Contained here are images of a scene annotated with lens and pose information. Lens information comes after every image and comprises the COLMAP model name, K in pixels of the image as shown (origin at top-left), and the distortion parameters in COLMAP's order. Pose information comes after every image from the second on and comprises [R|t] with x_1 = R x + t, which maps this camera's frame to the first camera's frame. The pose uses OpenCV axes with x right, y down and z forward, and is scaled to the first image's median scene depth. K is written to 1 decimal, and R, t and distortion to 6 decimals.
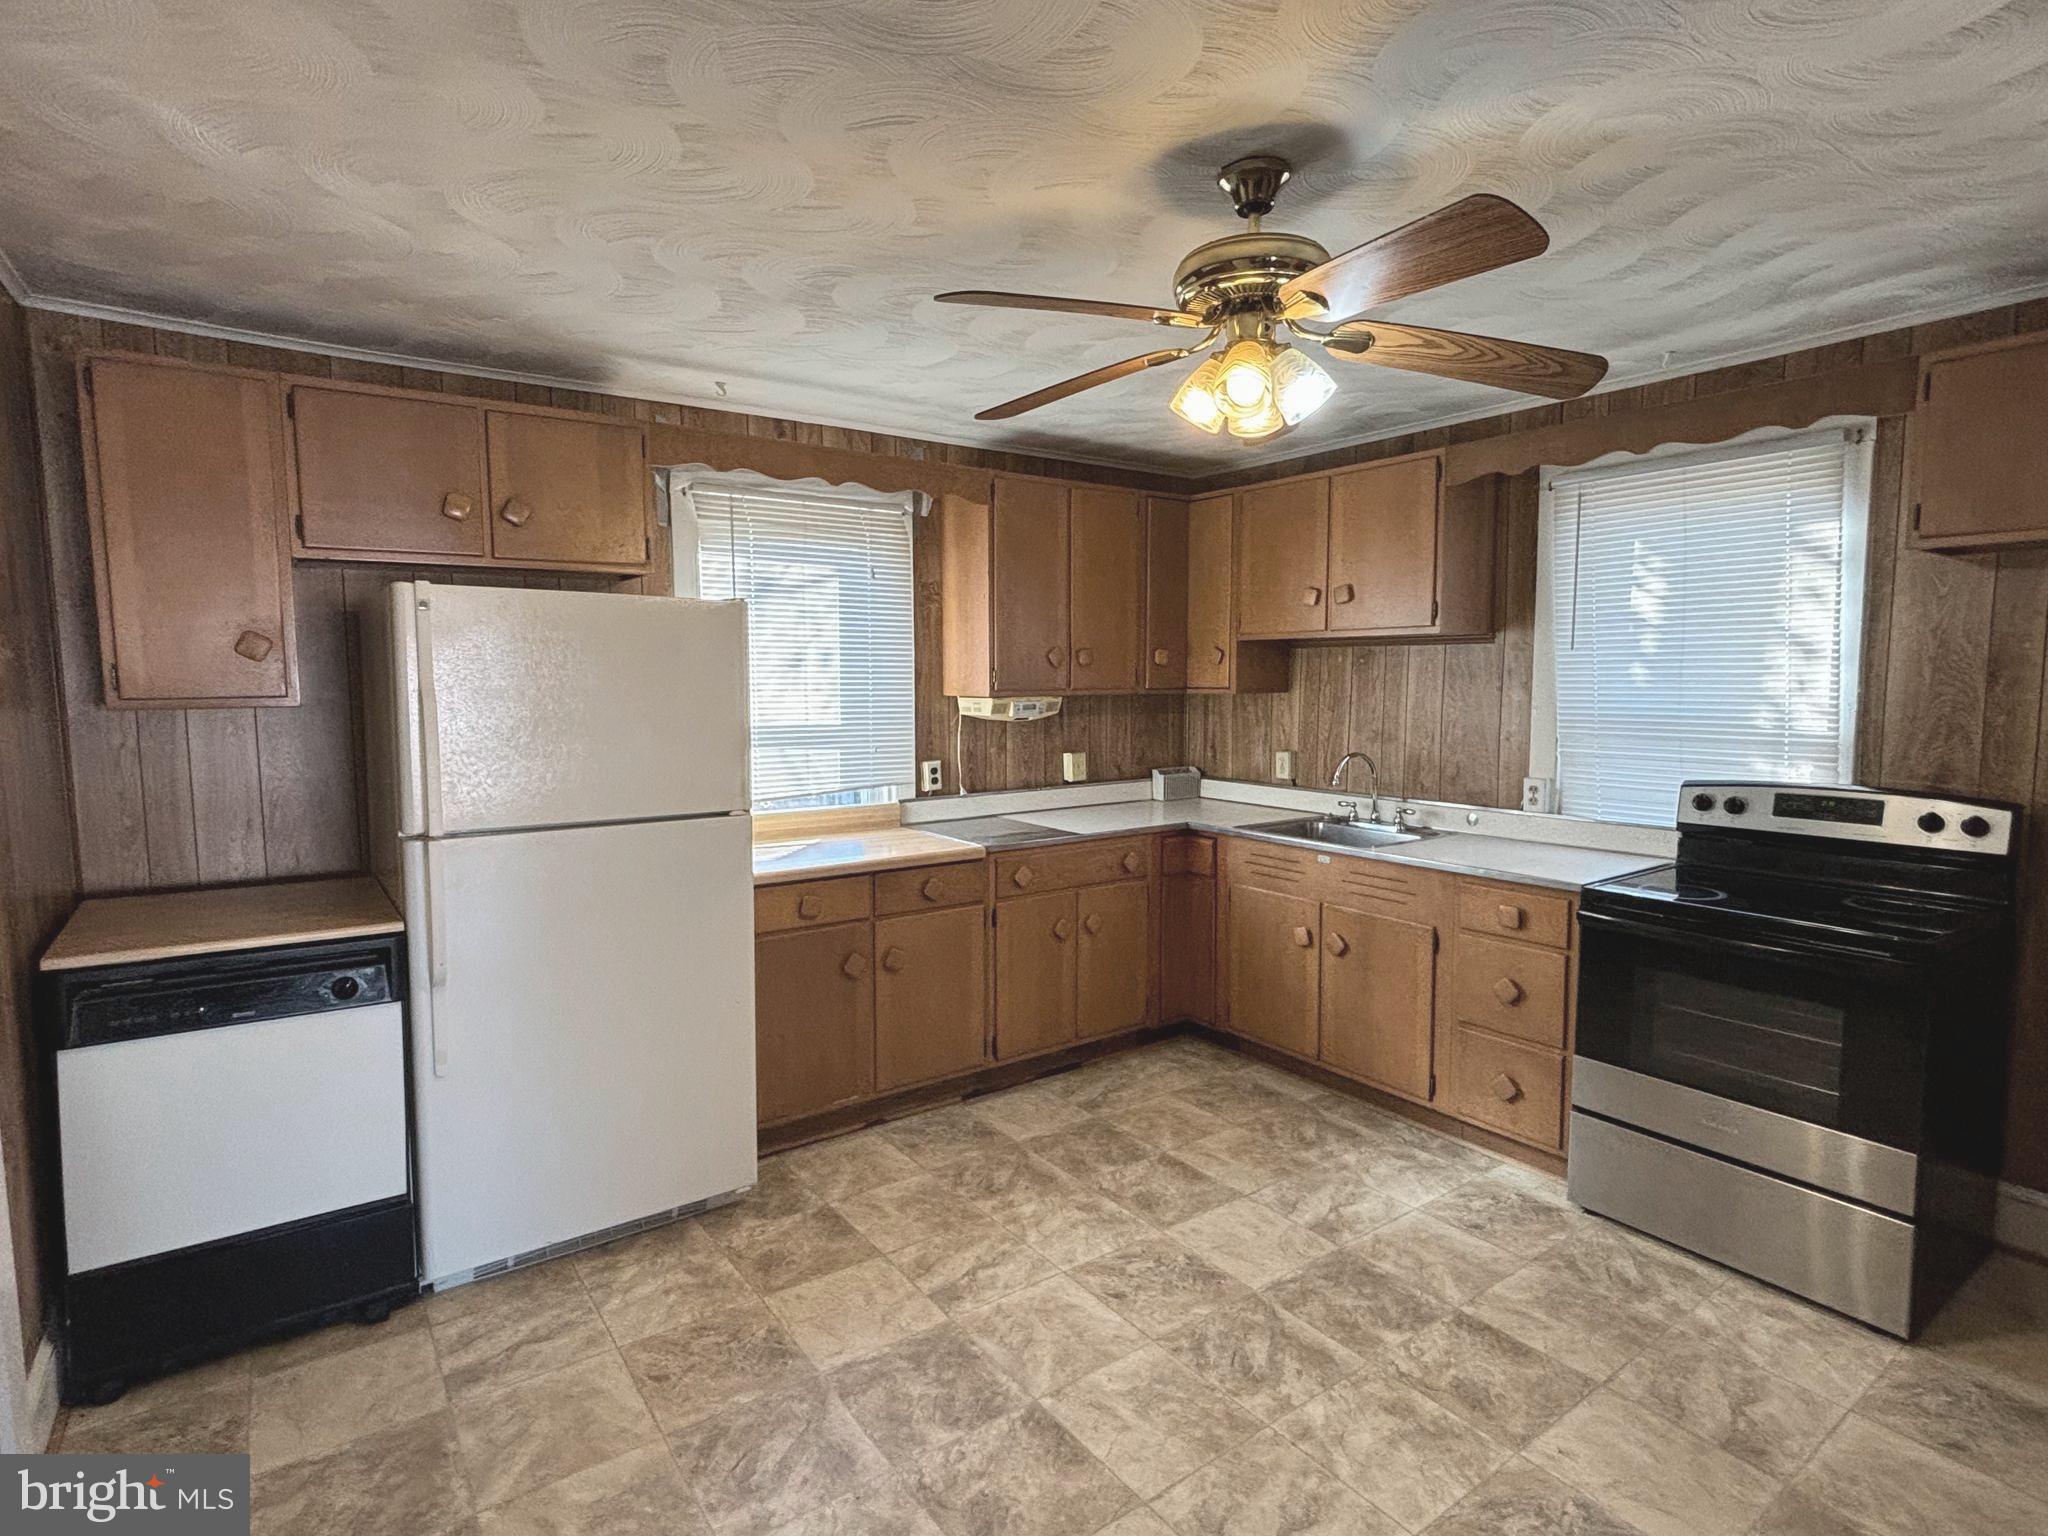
lens RADIAL K [[1052.2, 0, 1011.9], [0, 1052.2, 766.4], [0, 0, 1]] dist [0.010492, -0.004931]
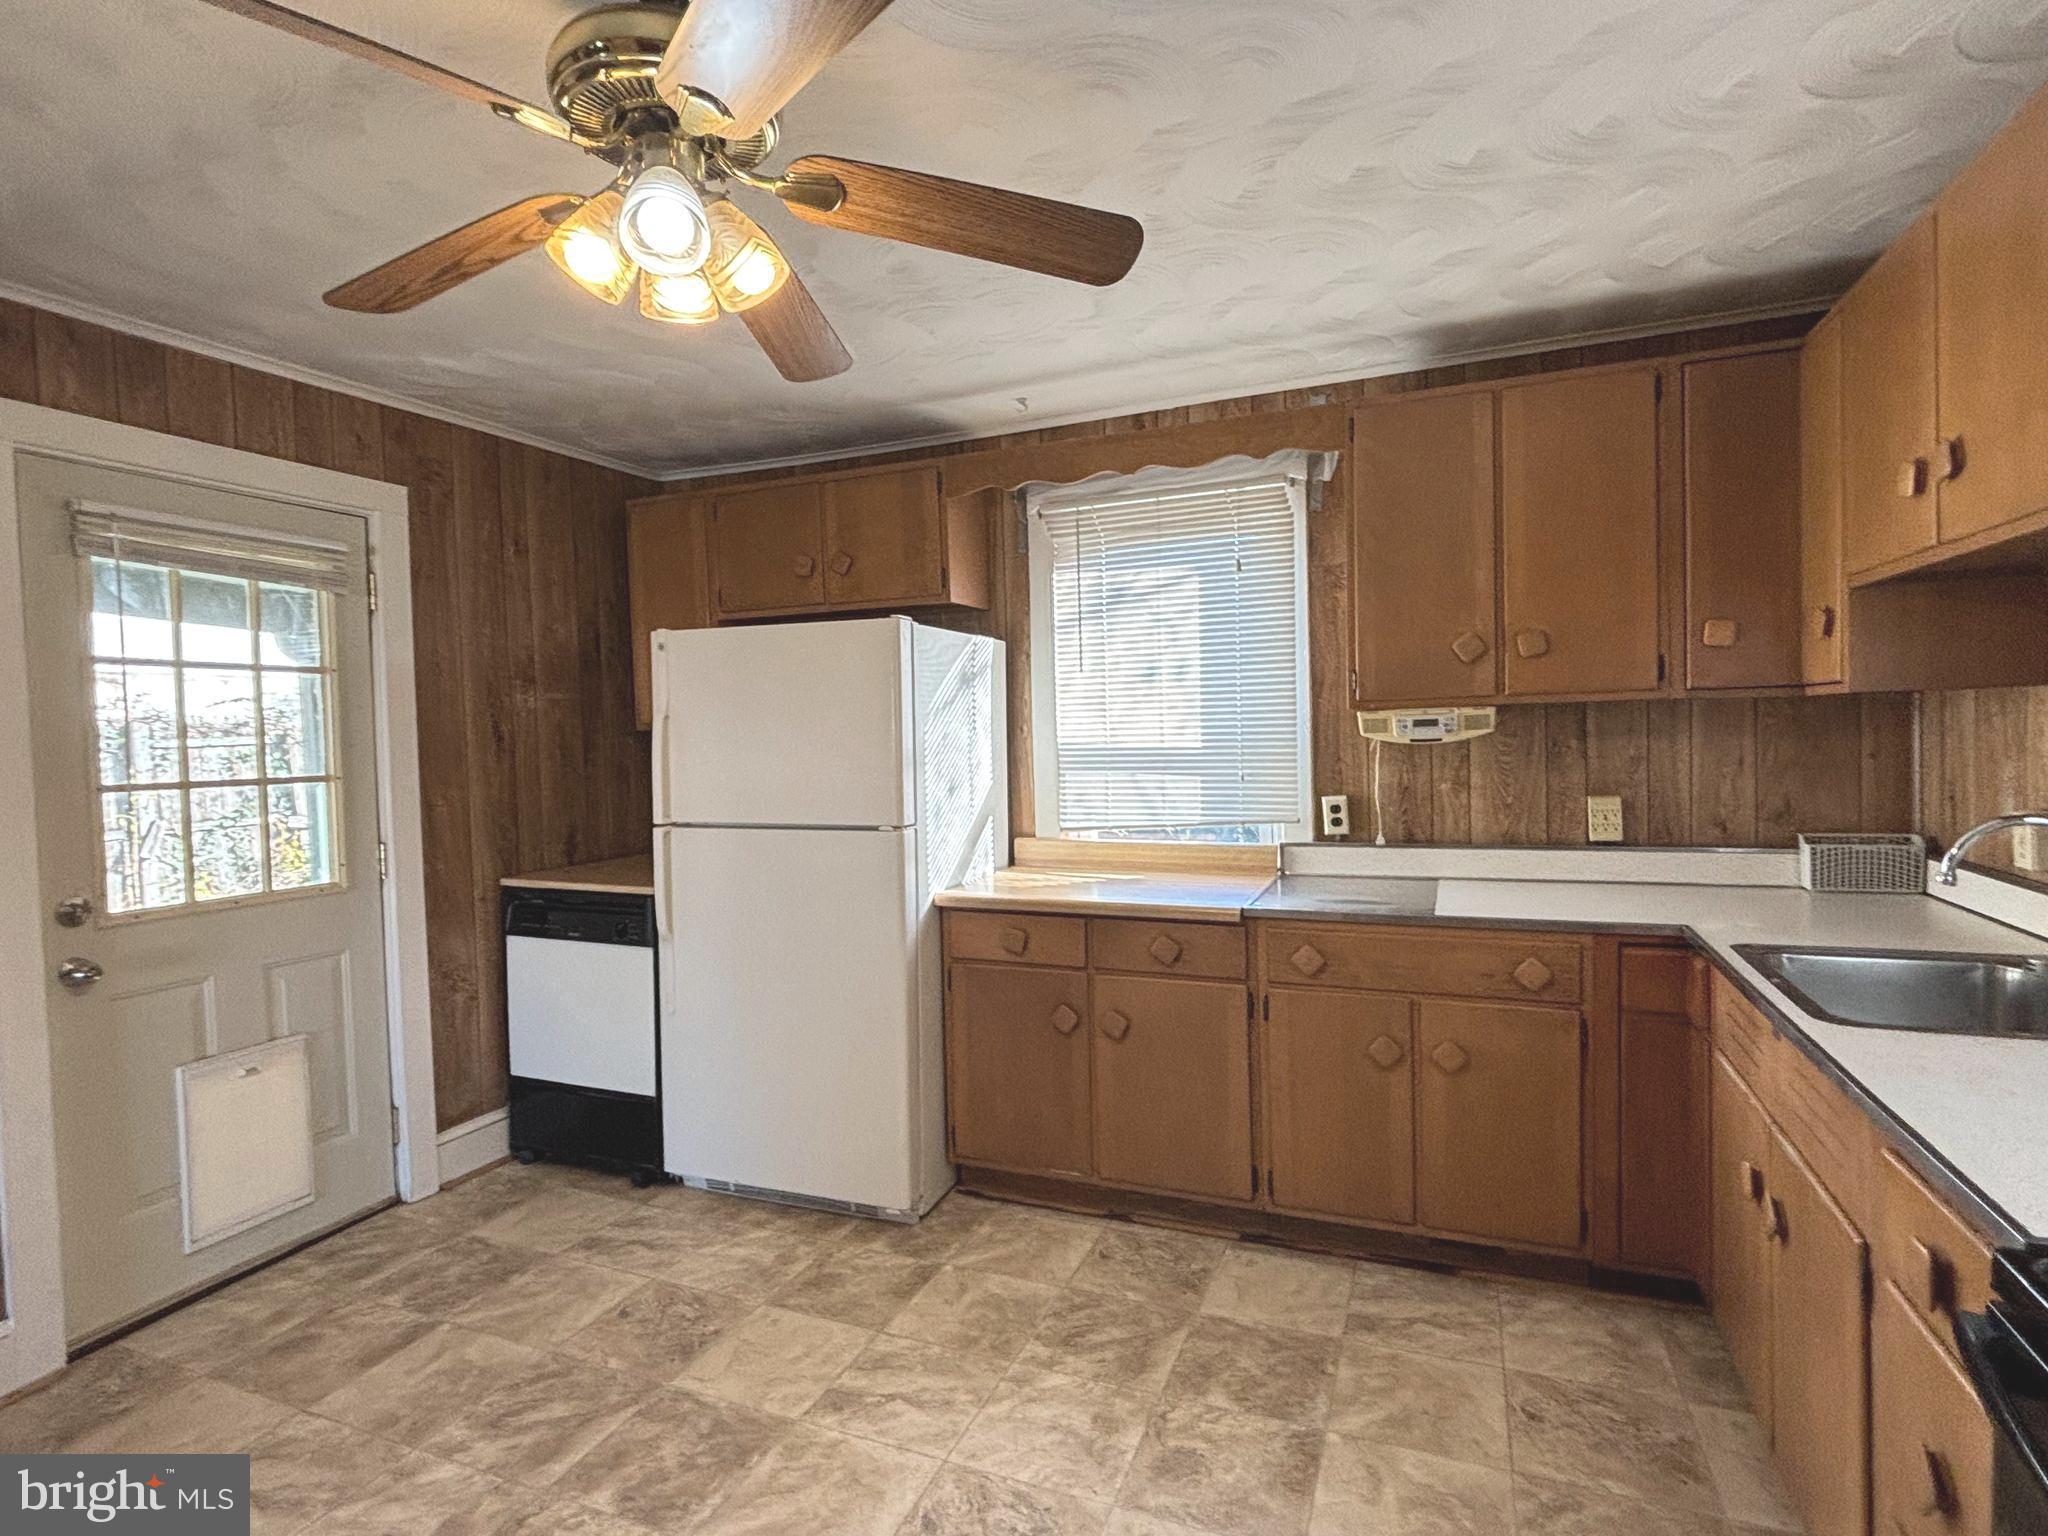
lens RADIAL K [[1052.2, 0, 1015.4], [0, 1052.2, 765.2], [0, 0, 1]] dist [0.010492, -0.004931]
pose [[0.528696, 0.016307, -0.848654, 0.544494], [-0.048302, 0.998773, -0.010900, -0.009759], [0.847436, 0.046754, 0.528835, 0.474724]]
